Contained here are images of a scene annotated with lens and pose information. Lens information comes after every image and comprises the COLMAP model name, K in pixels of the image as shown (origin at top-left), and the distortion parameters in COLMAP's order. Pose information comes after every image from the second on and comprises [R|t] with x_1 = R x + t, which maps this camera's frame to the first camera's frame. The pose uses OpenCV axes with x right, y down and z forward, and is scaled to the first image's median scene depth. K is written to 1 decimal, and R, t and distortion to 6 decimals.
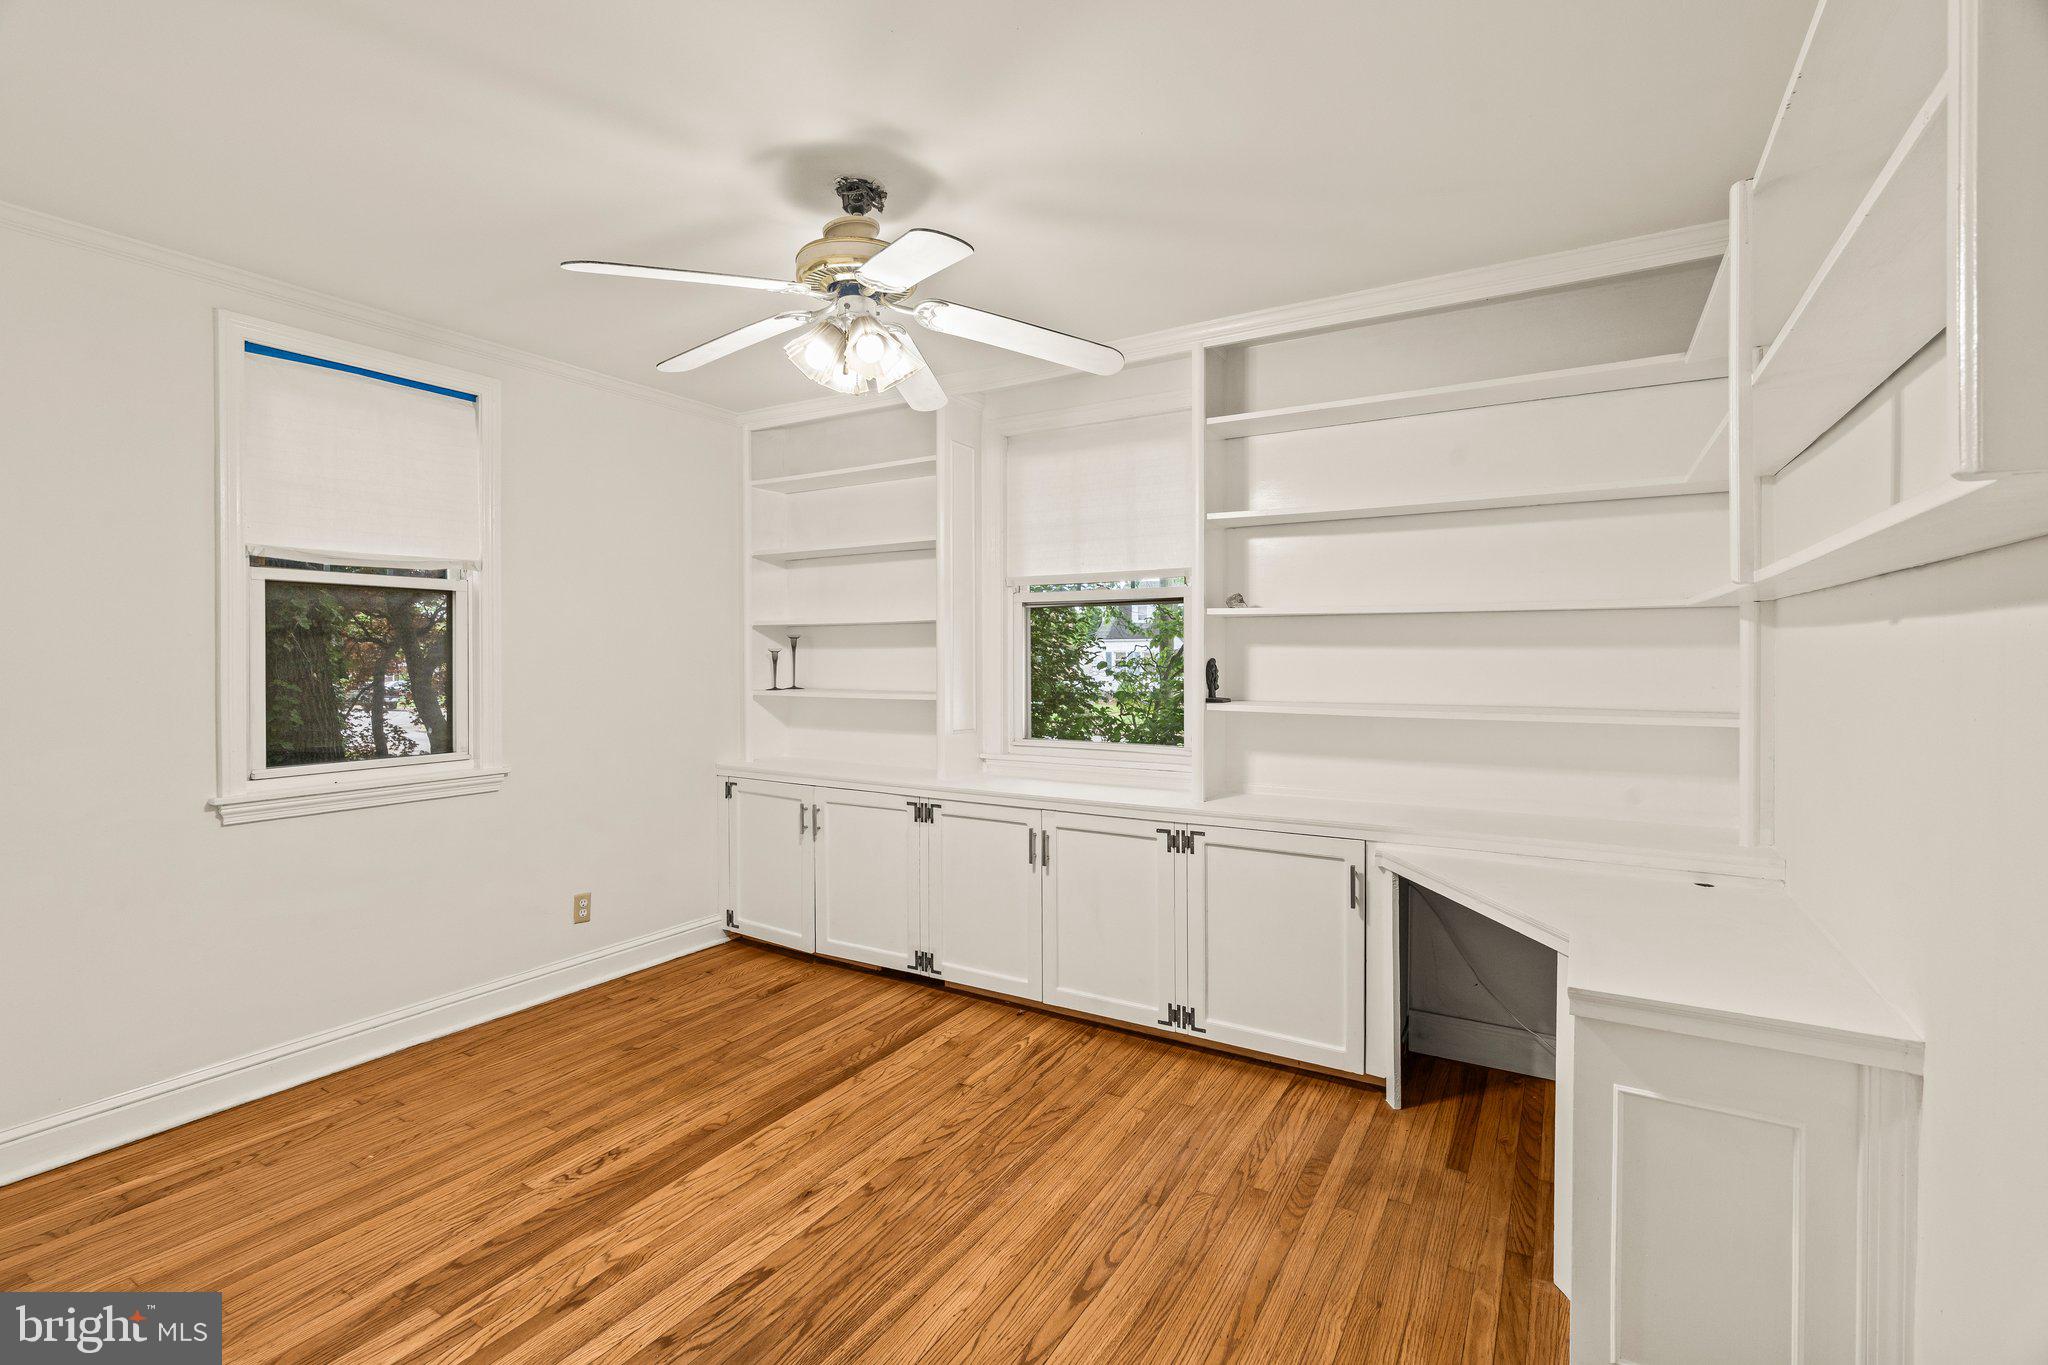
lens RADIAL K [[922.0, 0, 1031.6], [0, 922.0, 670.8], [0, 0, 1]] dist [-0.019089, 0.008730]
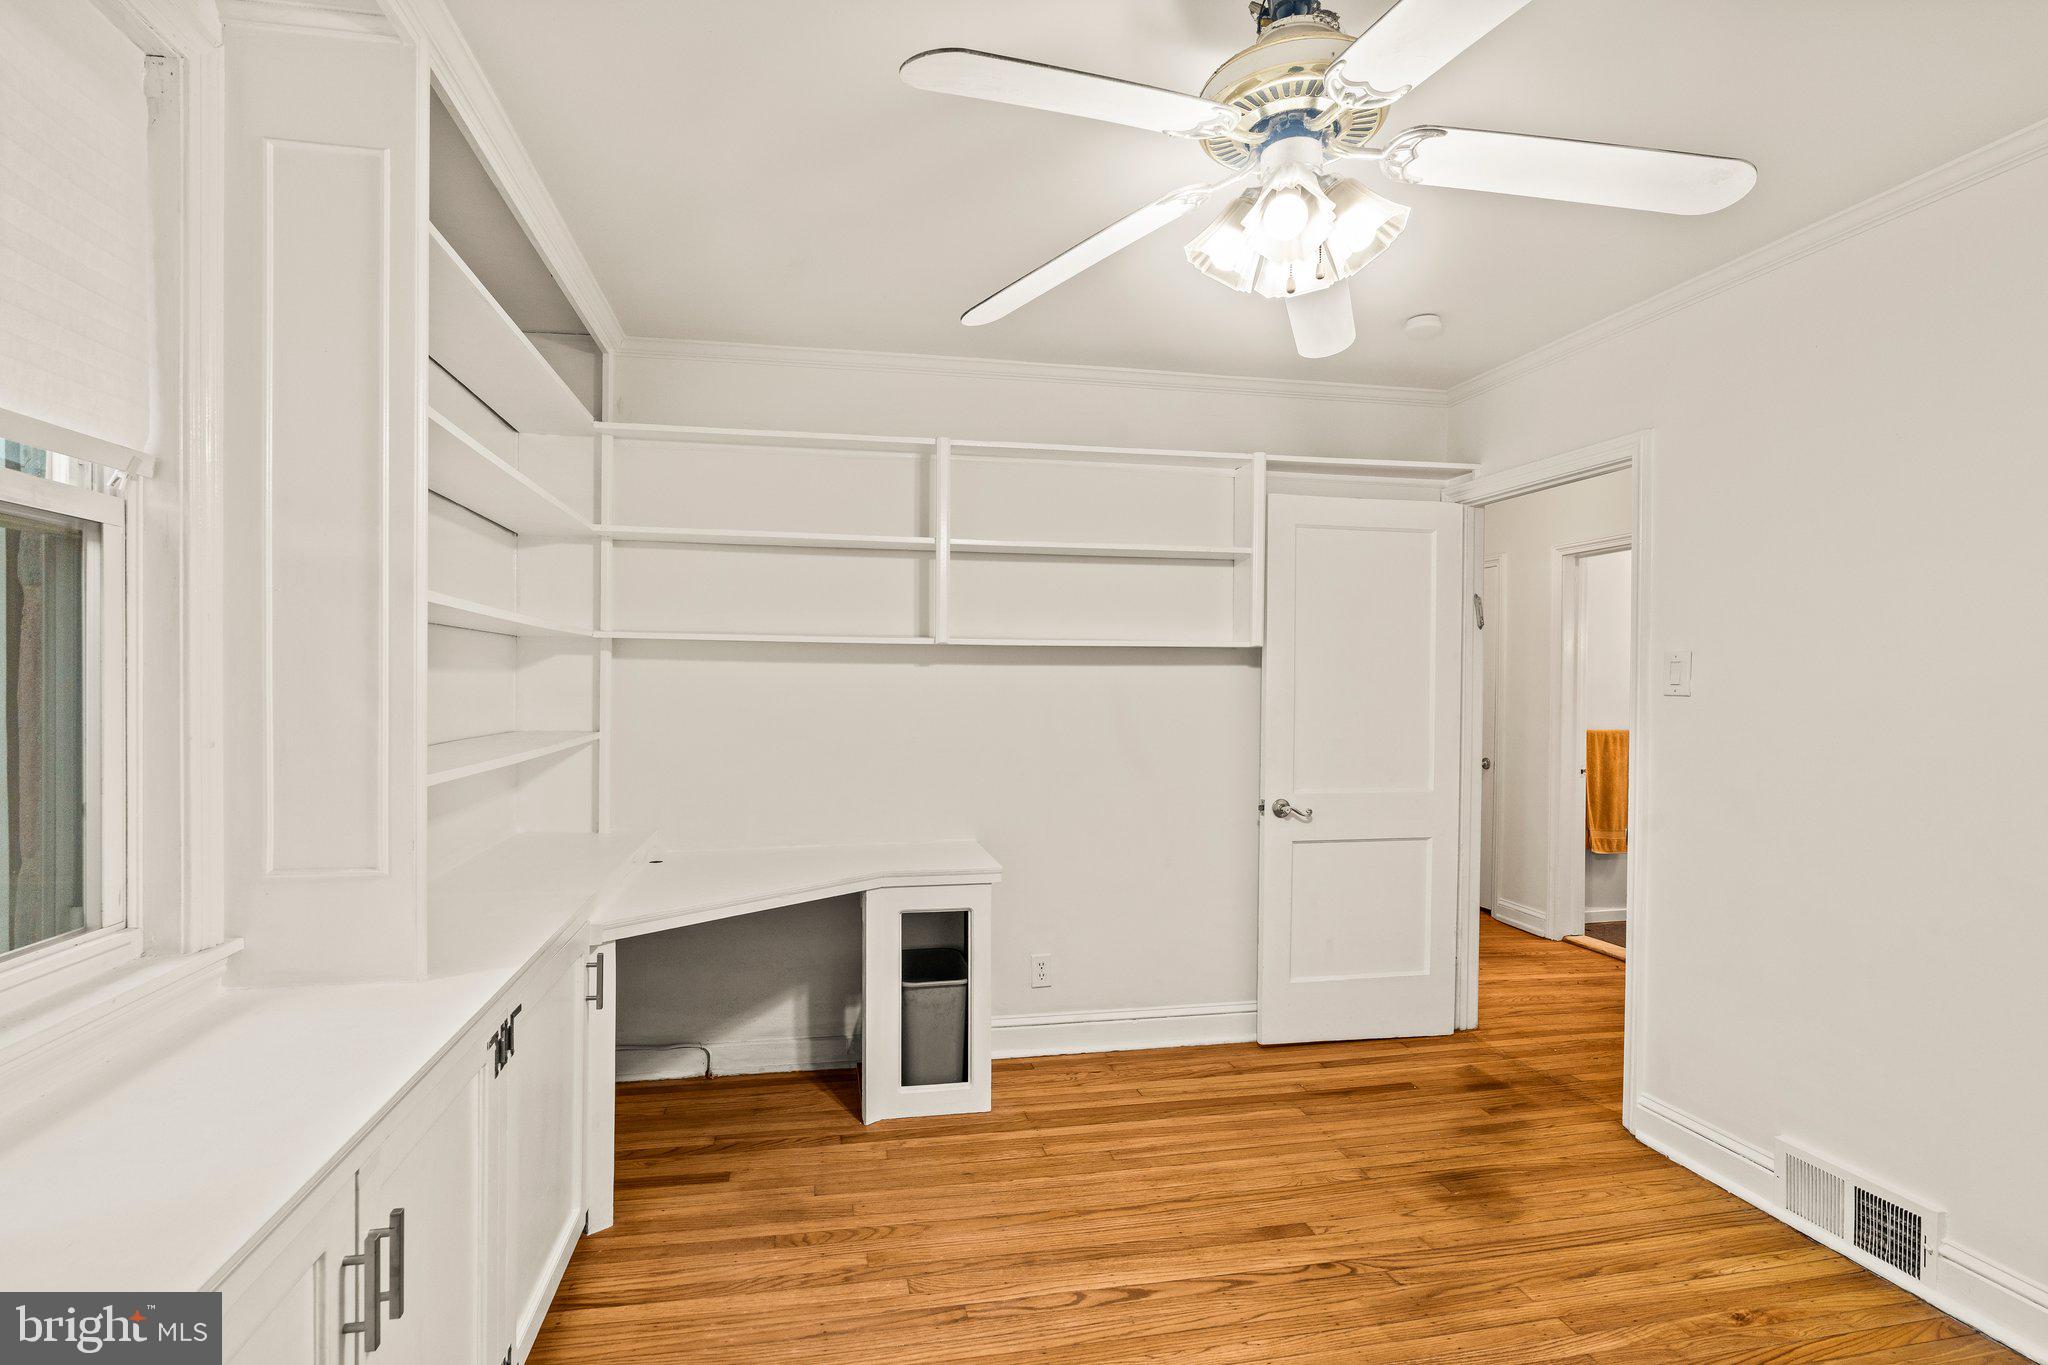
lens RADIAL K [[924.3, 0, 1008.8], [0, 924.3, 673.5], [0, 0, 1]] dist [-0.001016, 0.000942]
pose [[-0.653849, 0.002089, 0.756622, -0.536311], [0.012002, 0.999899, 0.007610, -0.012702], [-0.756530, 0.014057, -0.653808, 1.504876]]
